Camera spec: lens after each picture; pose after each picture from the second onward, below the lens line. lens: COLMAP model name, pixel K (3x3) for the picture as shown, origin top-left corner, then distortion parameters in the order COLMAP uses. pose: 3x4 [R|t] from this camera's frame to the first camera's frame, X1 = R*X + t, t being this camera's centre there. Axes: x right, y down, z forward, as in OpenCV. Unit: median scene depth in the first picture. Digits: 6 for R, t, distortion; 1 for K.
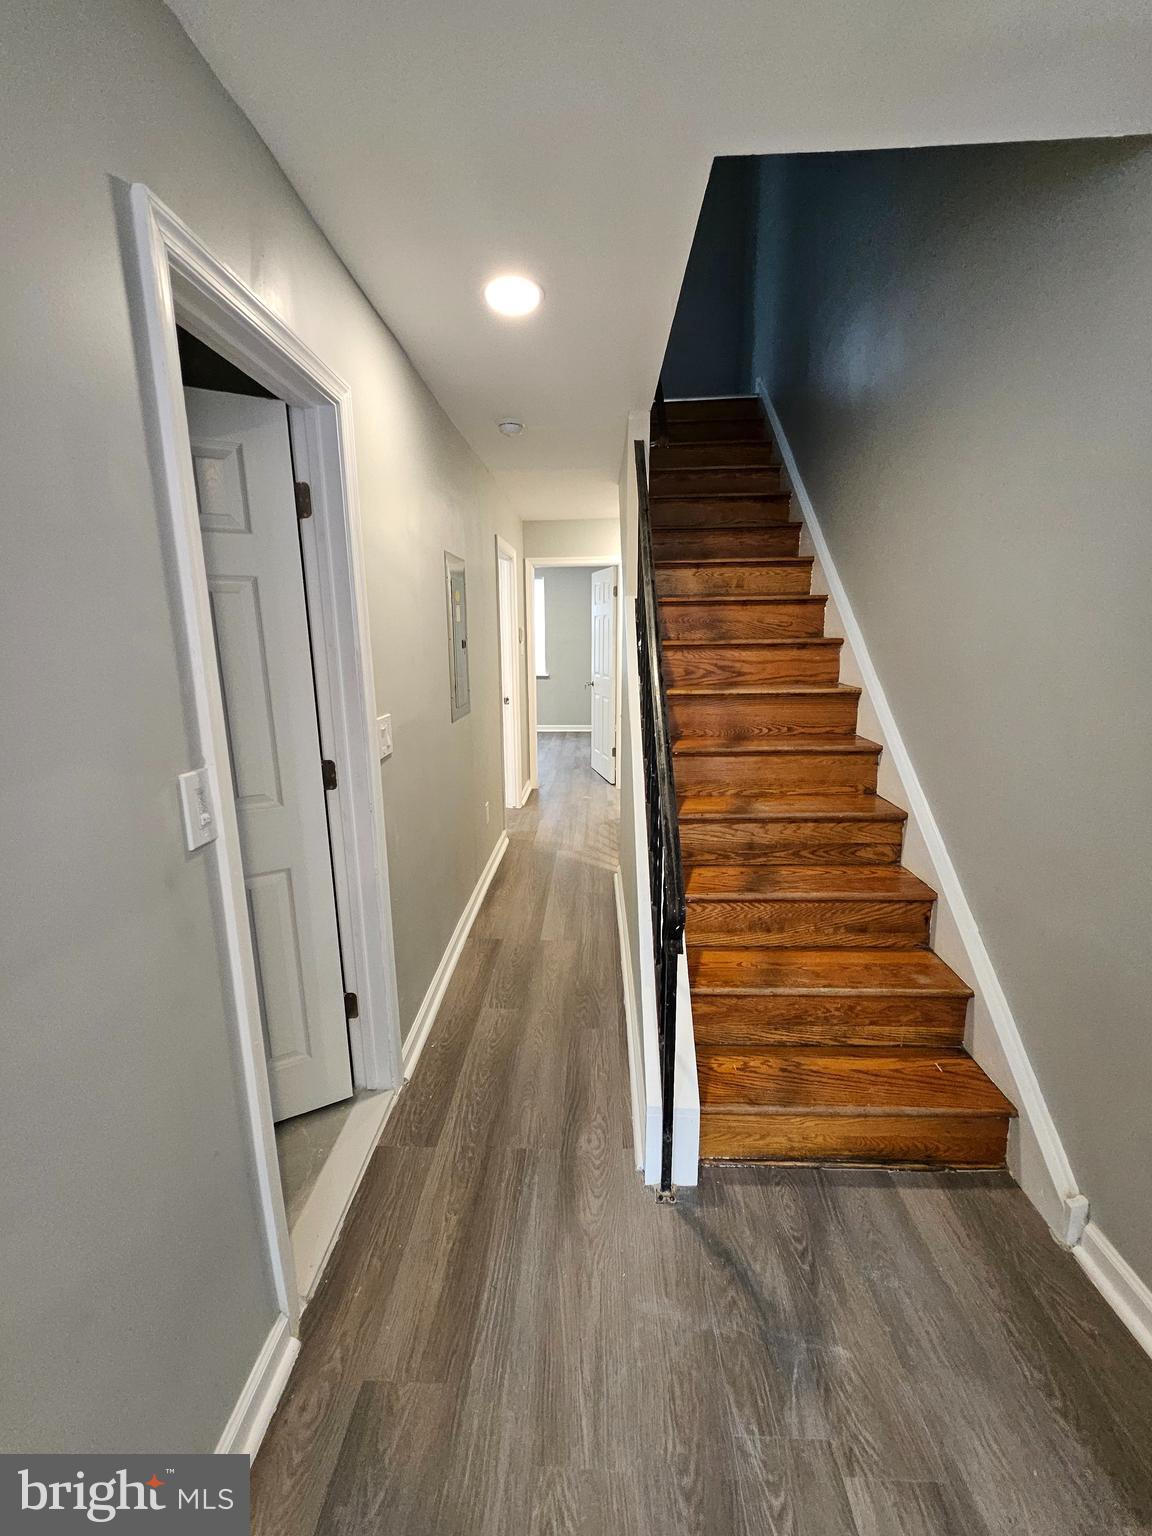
lens RADIAL K [[614.2, 0, 576.0], [0, 614.2, 768.0], [0, 0, 1]] dist [0.000884, 0.000209]
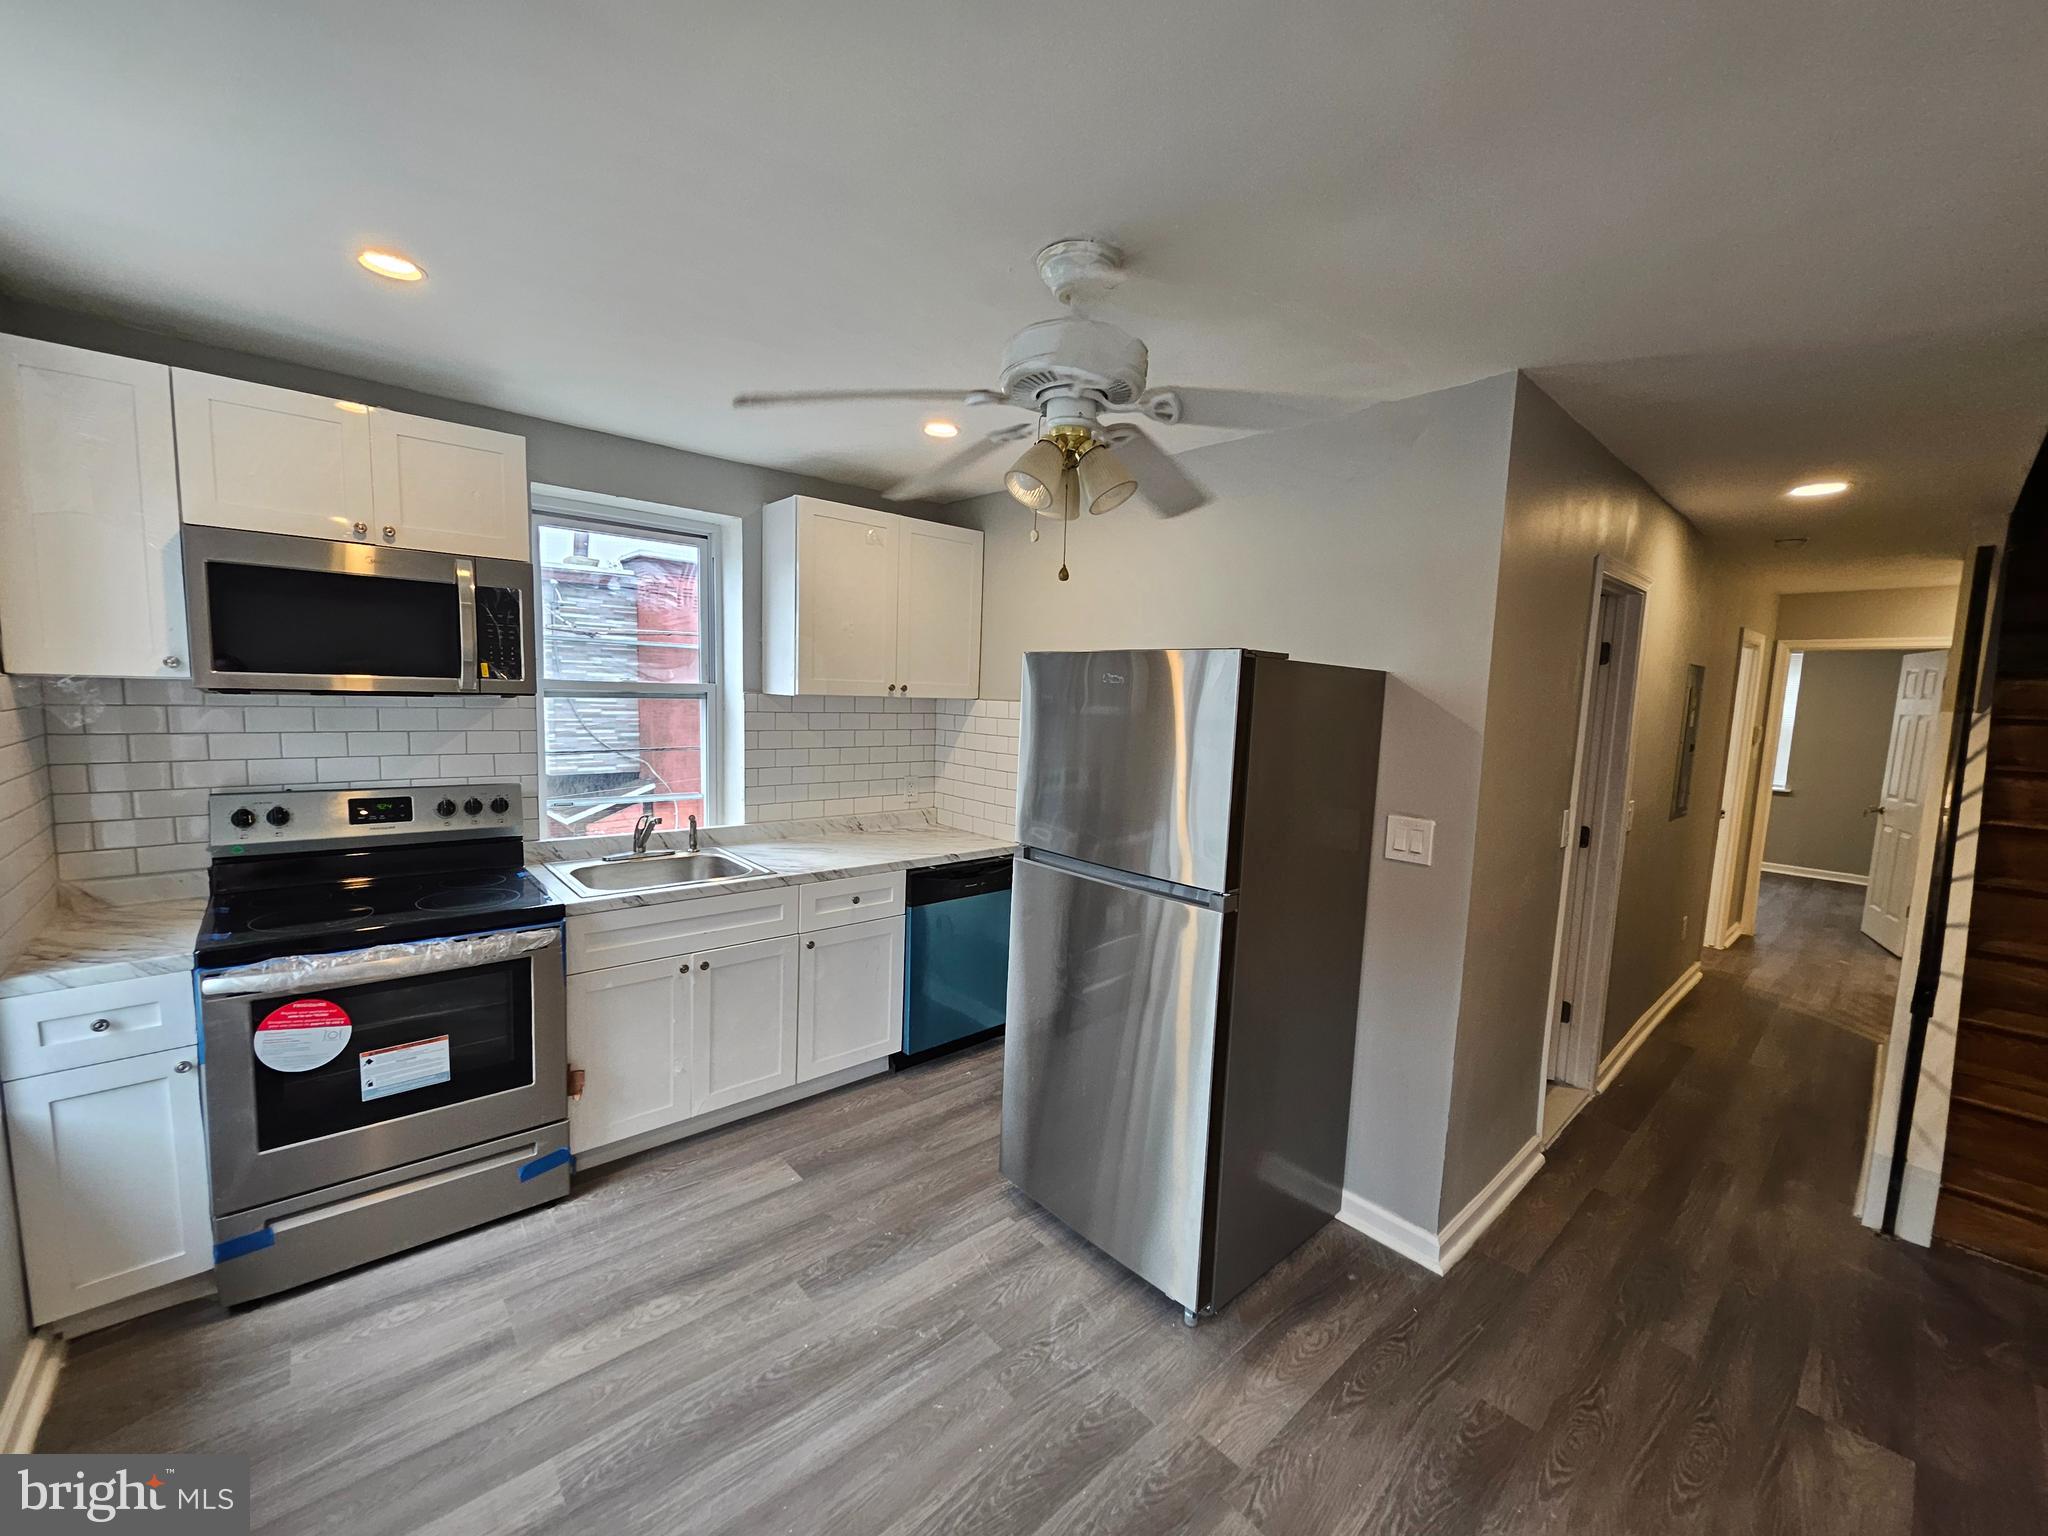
lens RADIAL K [[799.4, 0, 1024.0], [0, 799.4, 768.0], [0, 0, 1]] dist [0.000408, 0.000406]
pose [[0.688757, 0.107138, -0.717033, 0.007200], [-0.201070, 0.978451, -0.046942, 0.108474], [0.696552, 0.176505, 0.695457, -0.642128]]
